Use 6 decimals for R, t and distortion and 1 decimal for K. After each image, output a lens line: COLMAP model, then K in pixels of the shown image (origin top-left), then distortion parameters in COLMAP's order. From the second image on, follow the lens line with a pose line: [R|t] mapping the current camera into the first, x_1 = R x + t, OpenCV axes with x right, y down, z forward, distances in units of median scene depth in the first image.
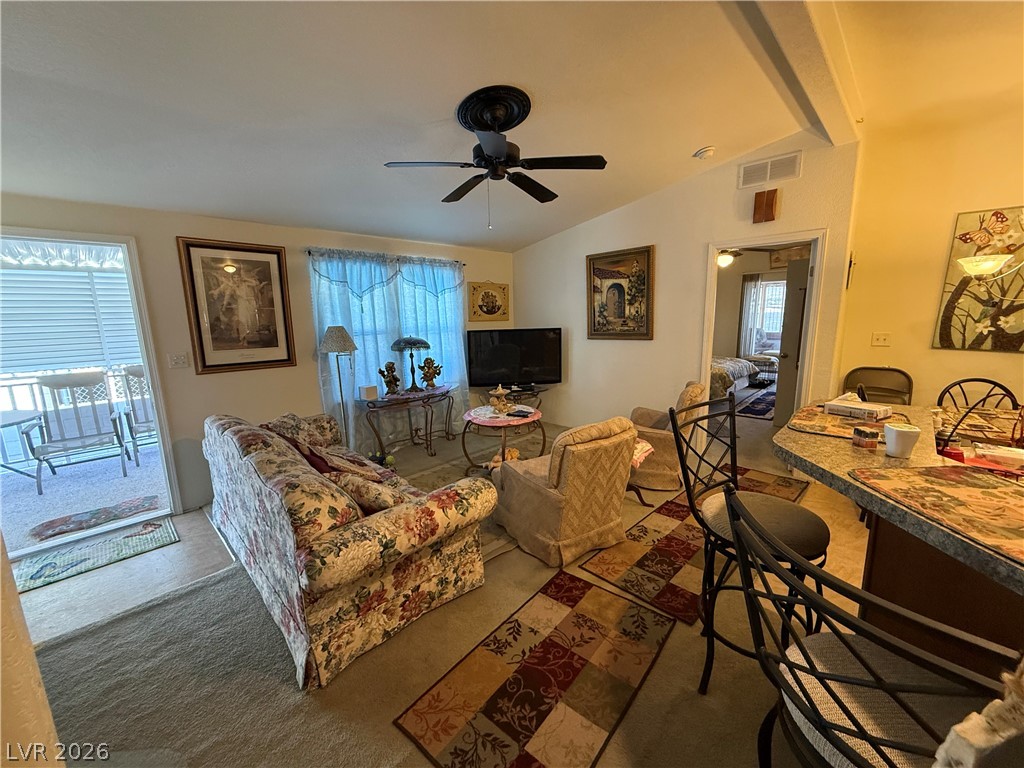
lens RADIAL K [[408.3, 0, 509.8], [0, 408.3, 385.1], [0, 0, 1]] dist [-0.001060, 0.000375]
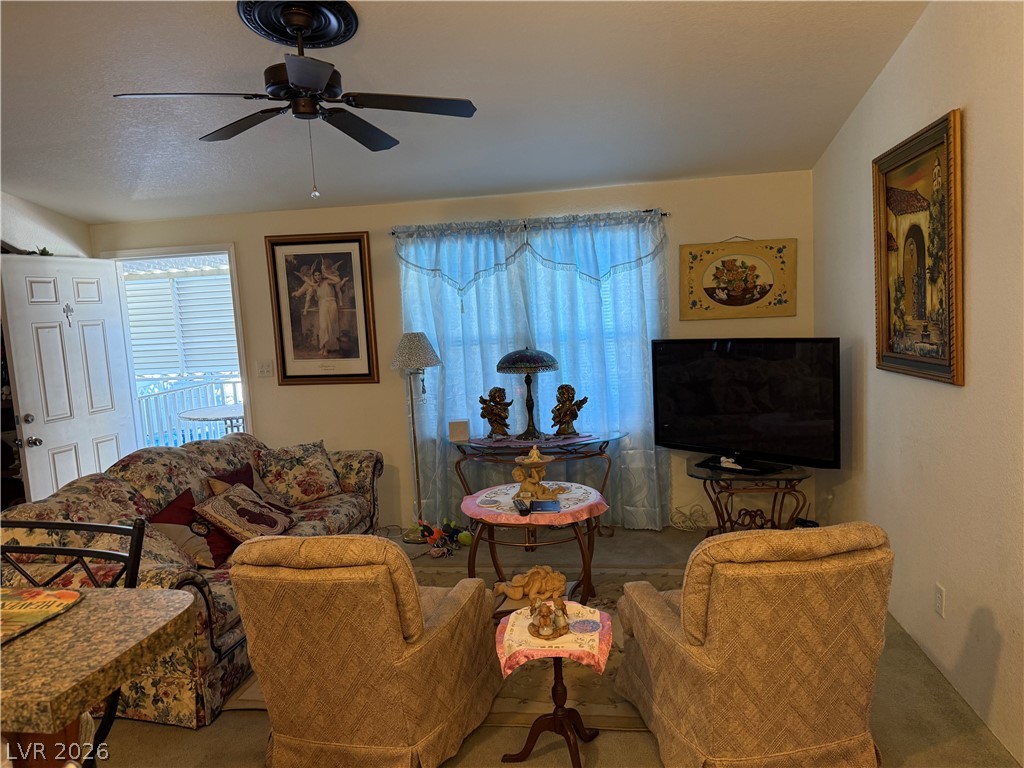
lens RADIAL K [[718.6, 0, 509.6], [0, 718.6, 380.1], [0, 0, 1]] dist [0.129153, -0.190047]
pose [[0.592825, 0.072653, -0.802047, 0.690589], [-0.105009, 0.994393, 0.012460, -0.092684], [0.798456, 0.076836, 0.597130, 0.375193]]
